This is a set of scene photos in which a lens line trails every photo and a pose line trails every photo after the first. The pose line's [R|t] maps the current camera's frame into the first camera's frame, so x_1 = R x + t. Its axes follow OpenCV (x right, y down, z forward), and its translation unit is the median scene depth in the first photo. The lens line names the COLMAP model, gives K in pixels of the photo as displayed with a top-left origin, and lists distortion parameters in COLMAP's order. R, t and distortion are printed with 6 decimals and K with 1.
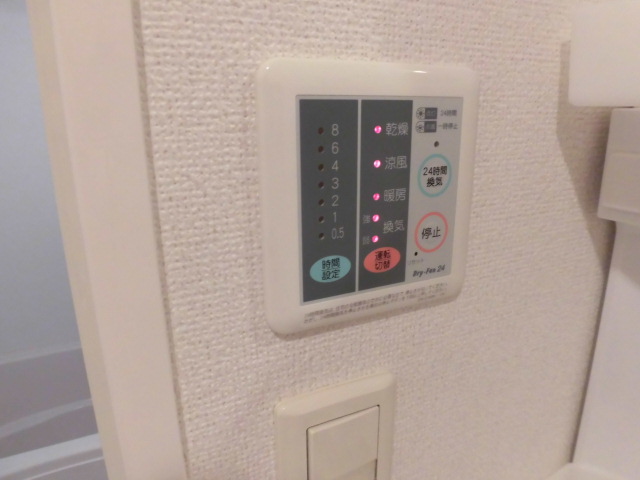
lens RADIAL K [[448.6, 0, 320.0], [0, 448.6, 240.0], [0, 0, 1]] dist [-0.079842, 0.021378]
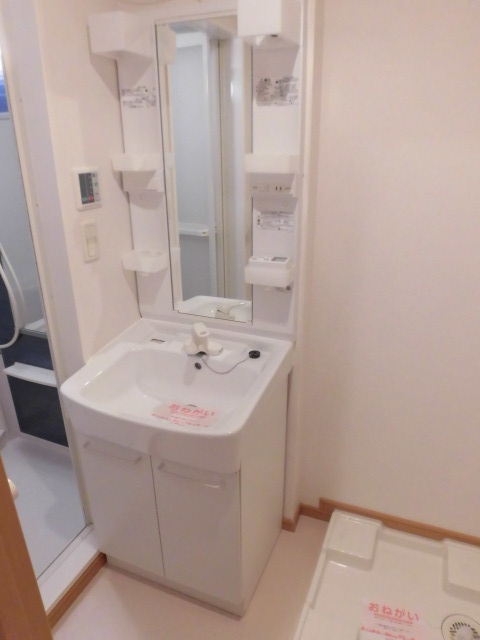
lens RADIAL K [[448.6, 0, 240.0], [0, 448.6, 320.0], [0, 0, 1]] dist [-0.079842, 0.021378]
pose [[0.750488, -0.244049, 0.614173, -2.518220], [0.183327, 0.969726, 0.161316, 1.084038], [-0.634948, -0.008472, 0.772508, -5.140319]]
